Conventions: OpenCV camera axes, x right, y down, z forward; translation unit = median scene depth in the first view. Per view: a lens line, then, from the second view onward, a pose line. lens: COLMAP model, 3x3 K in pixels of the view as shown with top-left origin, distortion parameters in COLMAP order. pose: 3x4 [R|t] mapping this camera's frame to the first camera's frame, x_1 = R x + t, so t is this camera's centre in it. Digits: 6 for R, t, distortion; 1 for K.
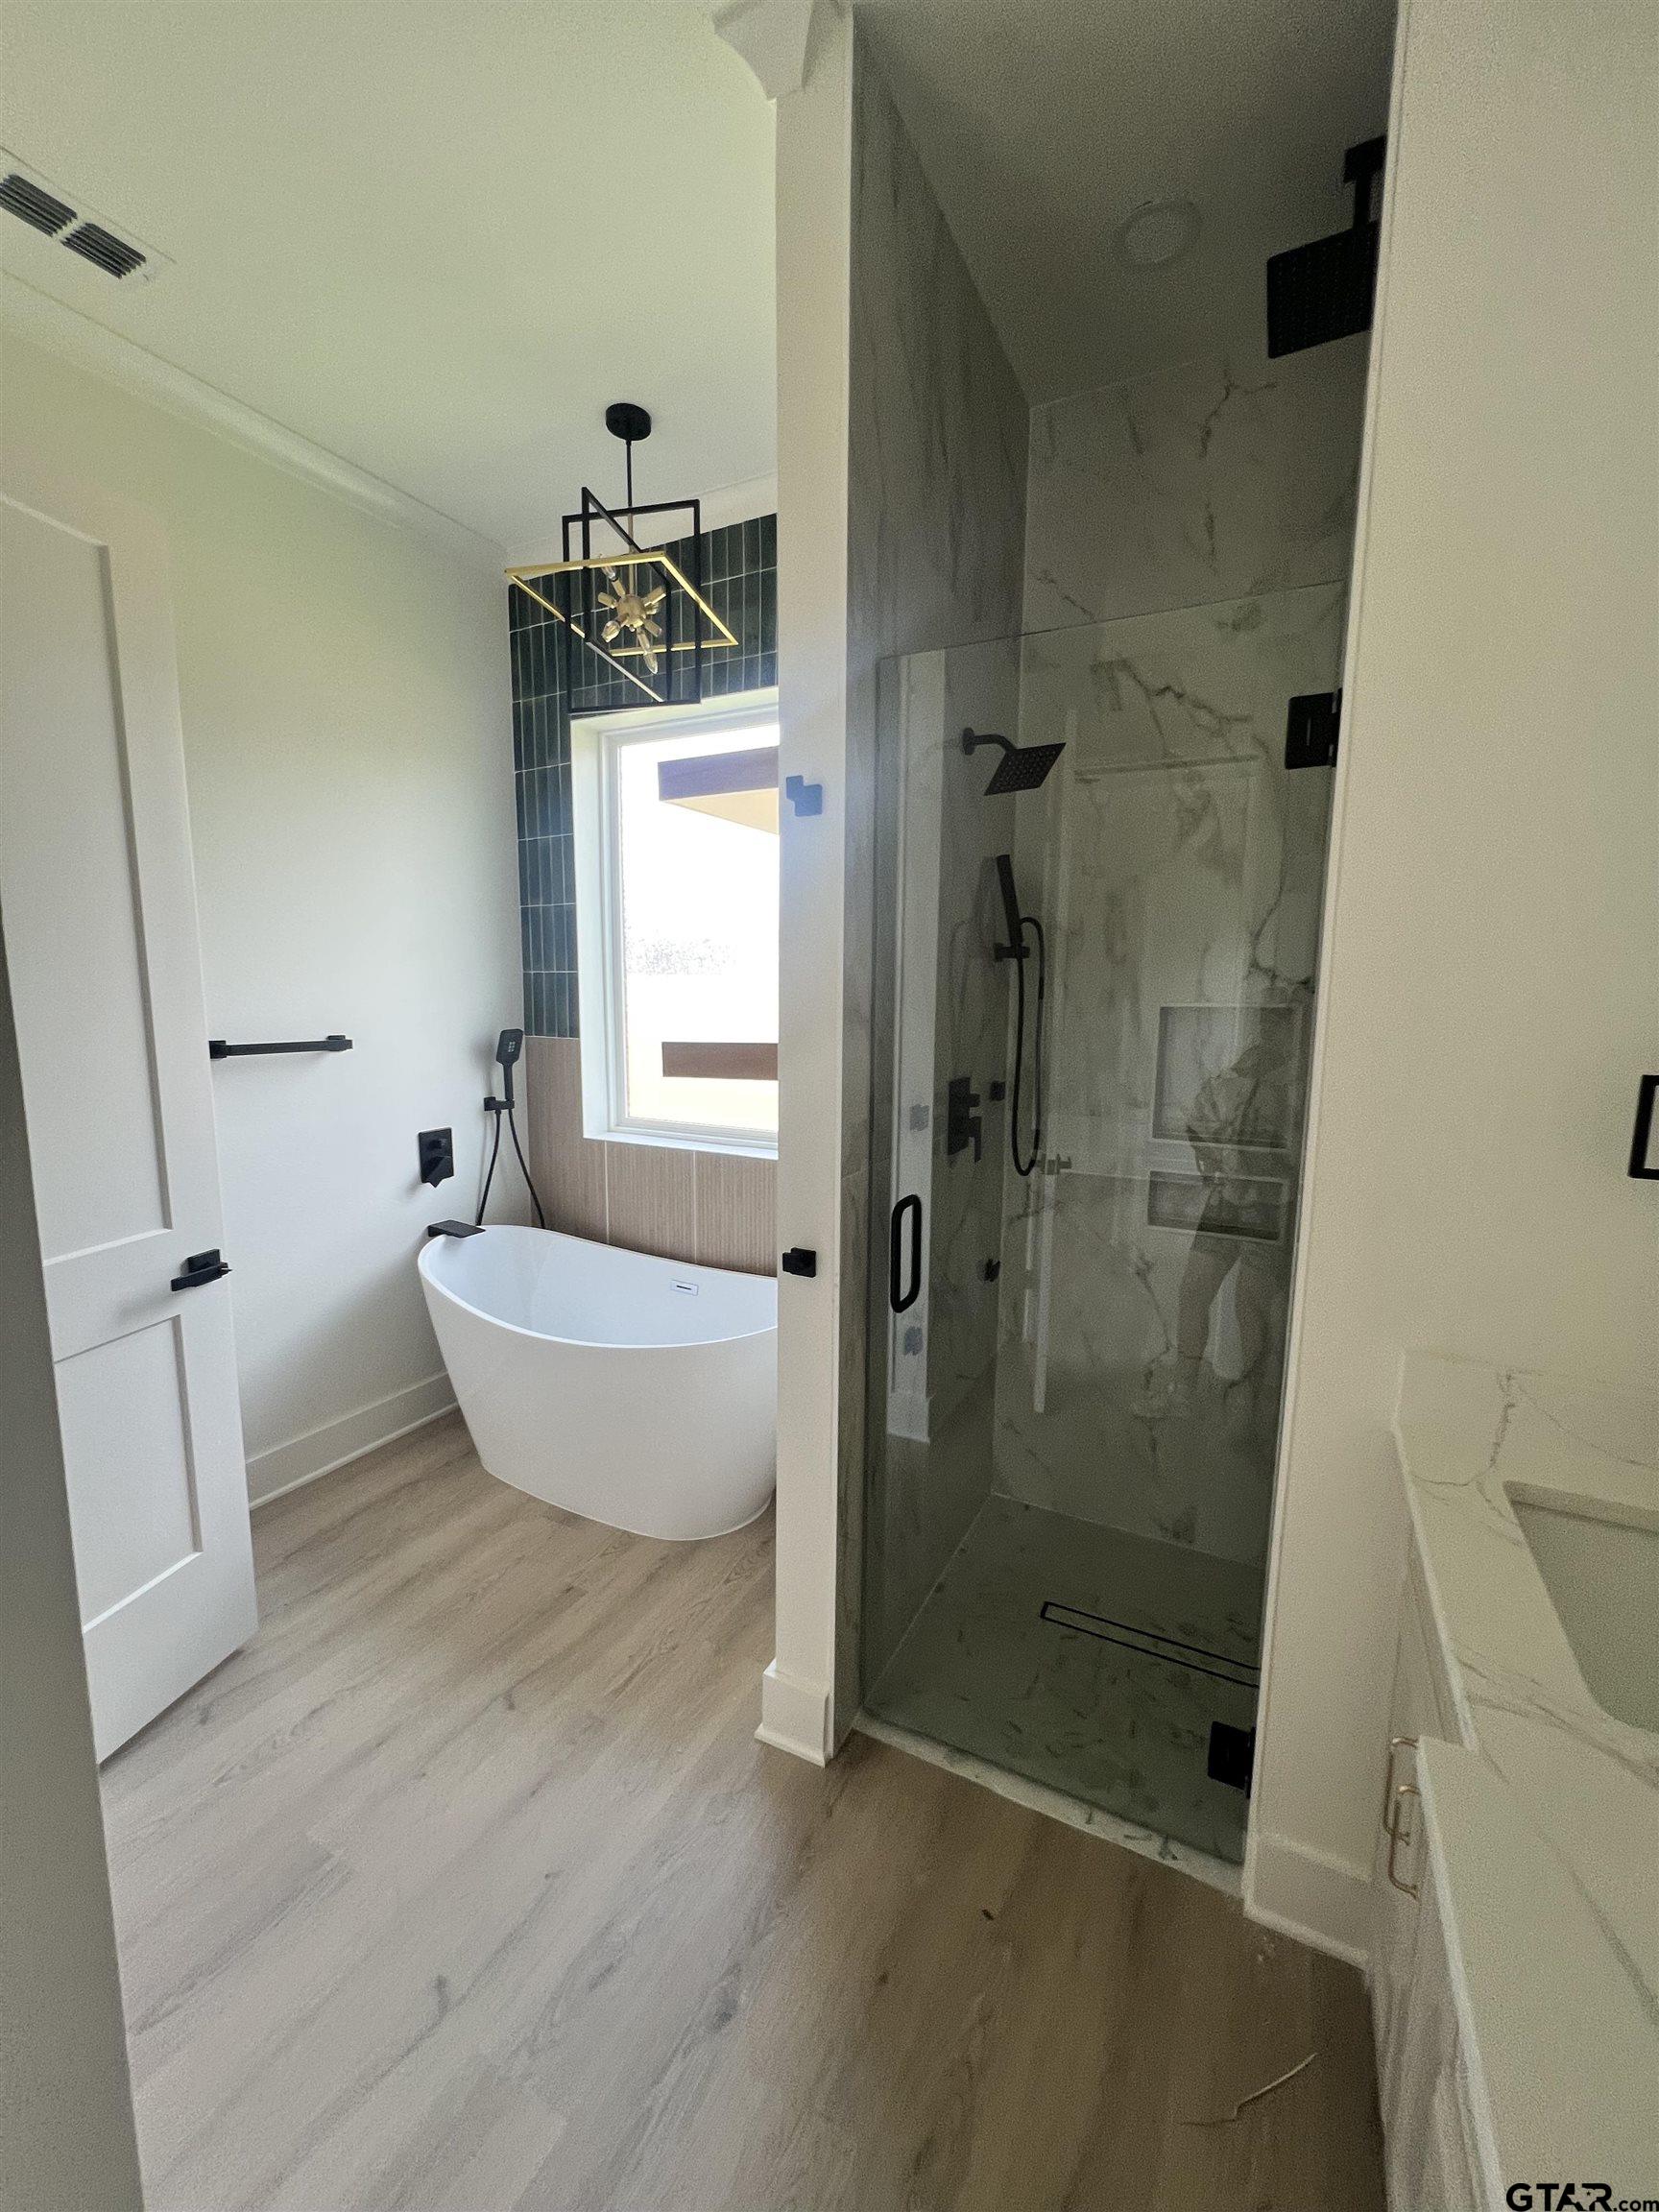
lens RADIAL K [[883.9, 0, 827.3], [0, 883.9, 1110.6], [0, 0, 1]] dist [-0.003959, 0.000851]
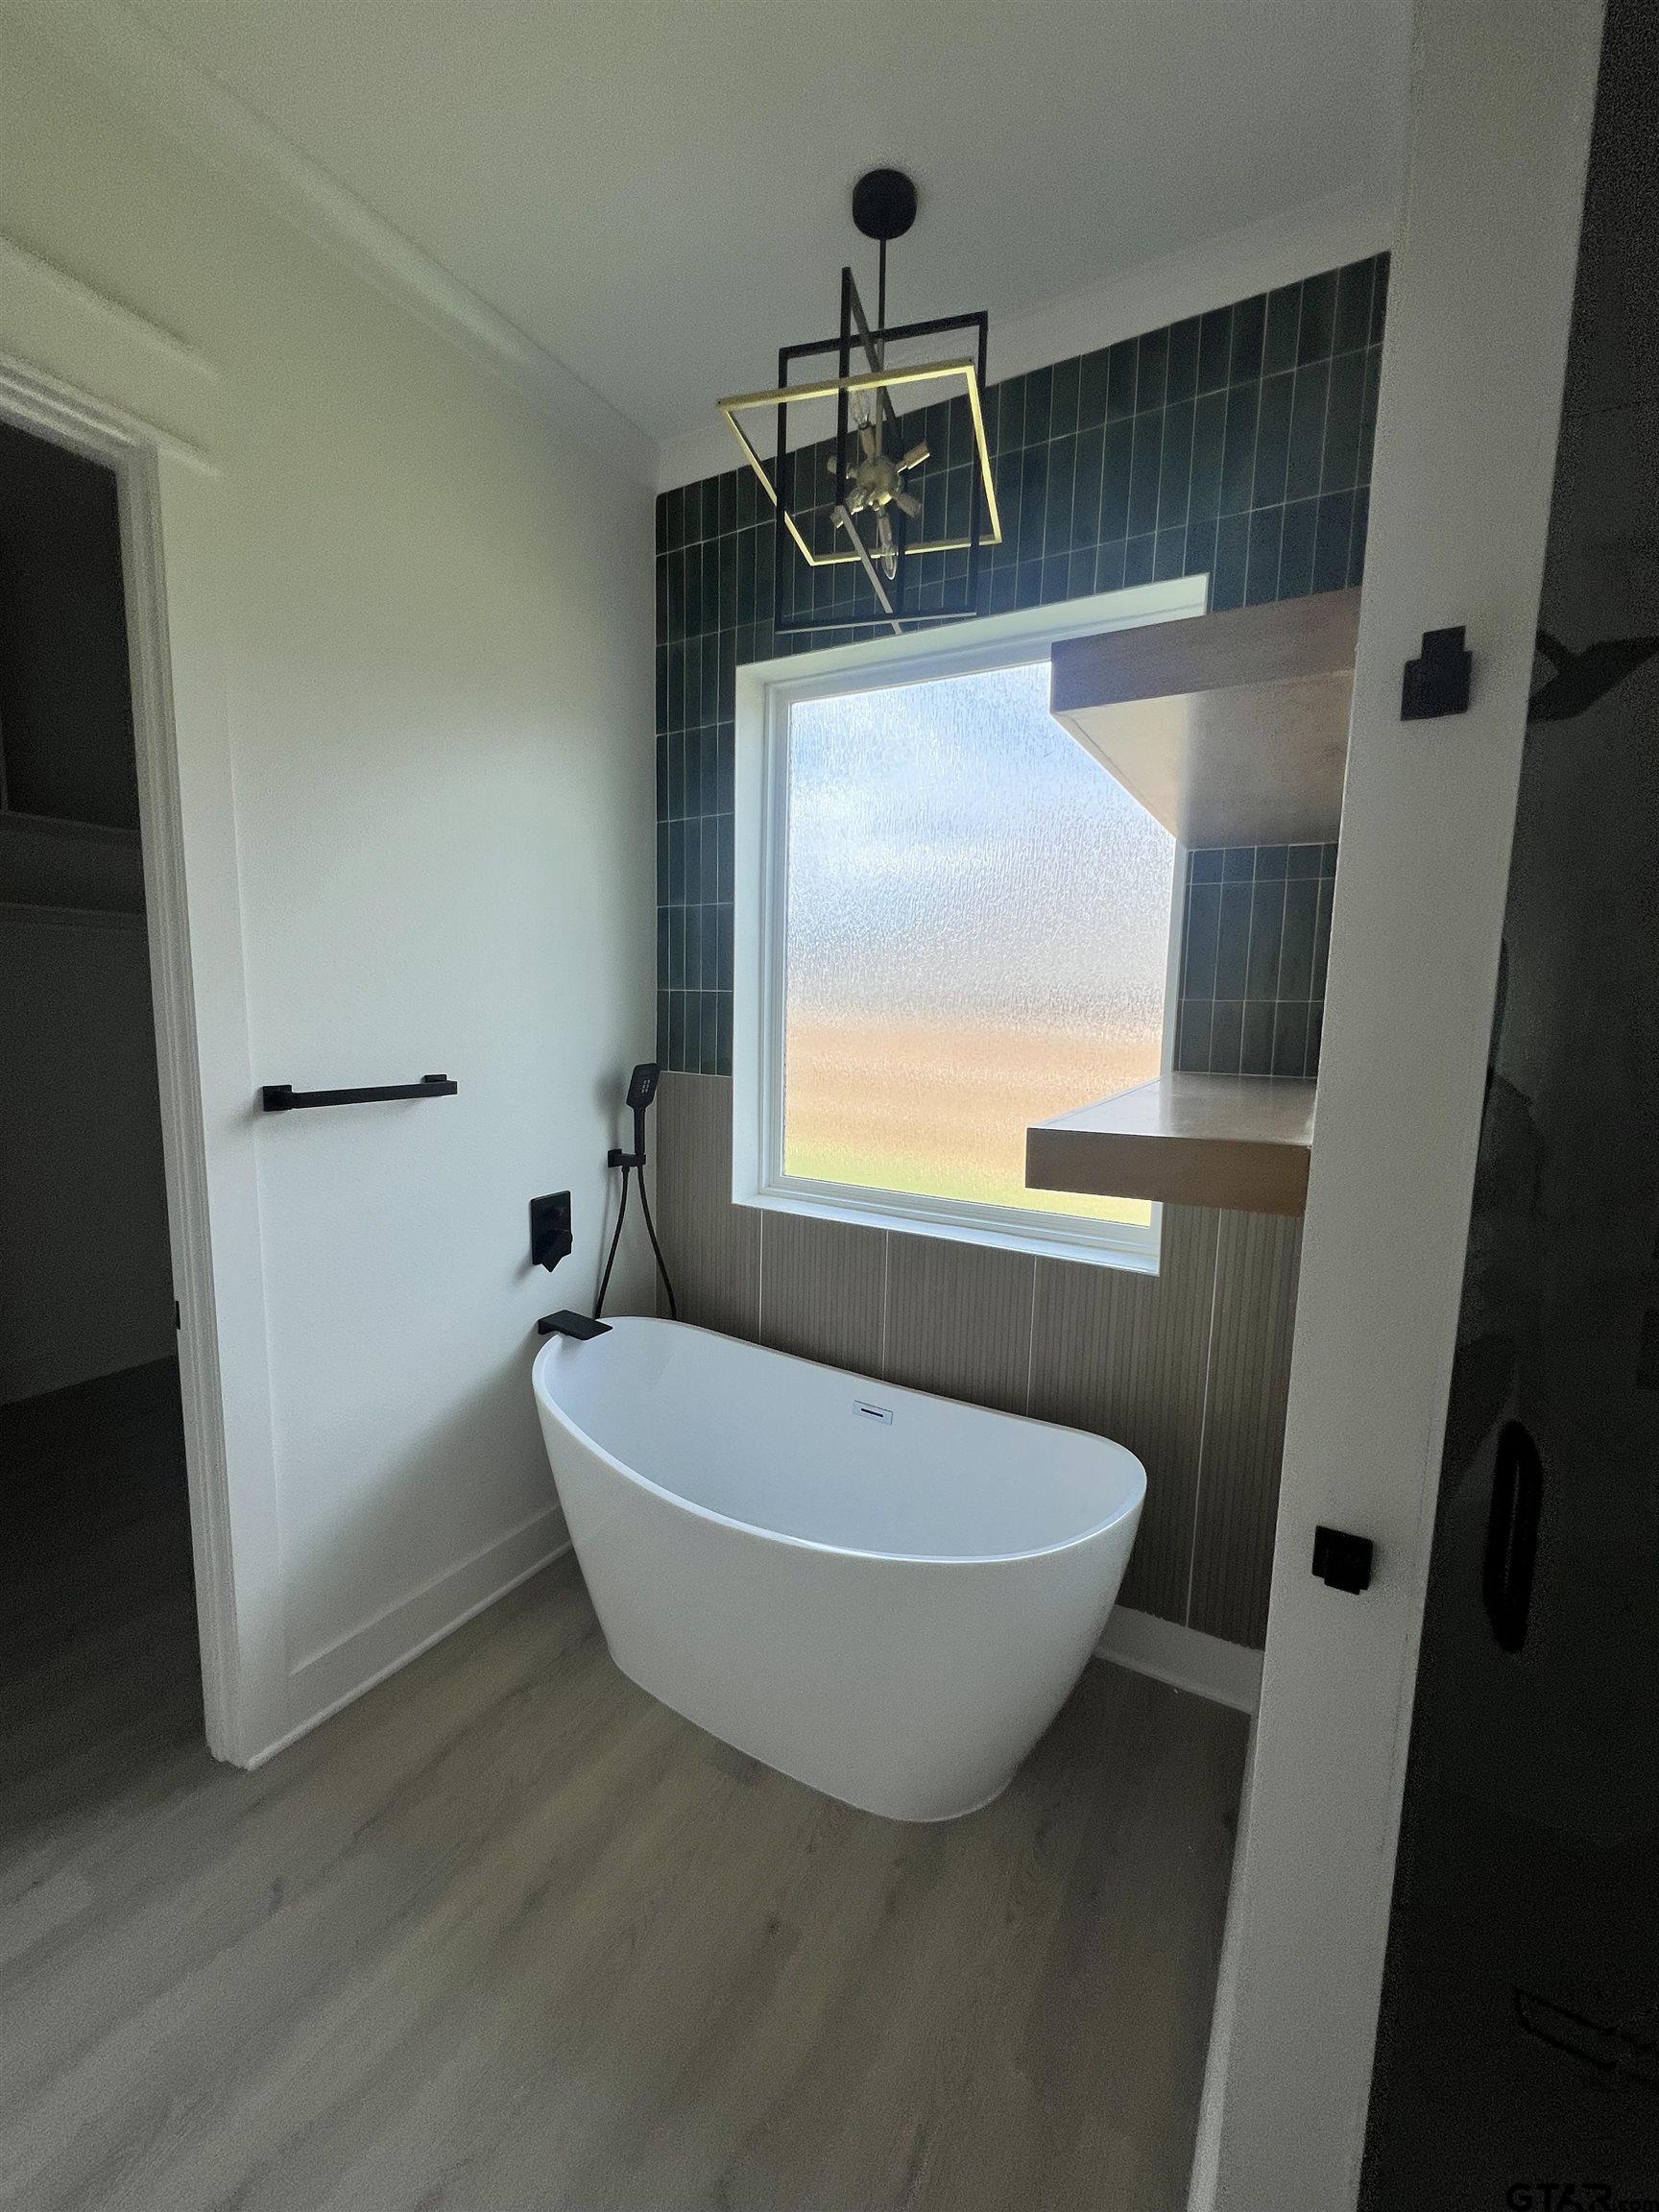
lens RADIAL K [[883.9, 0, 834.2], [0, 883.9, 1110.9], [0, 0, 1]] dist [-0.003959, 0.000851]
pose [[0.999226, 0.019172, -0.034355, -0.170668], [-0.019577, 0.999742, -0.011508, -0.046524], [0.034126, 0.012172, 0.999343, 0.237595]]
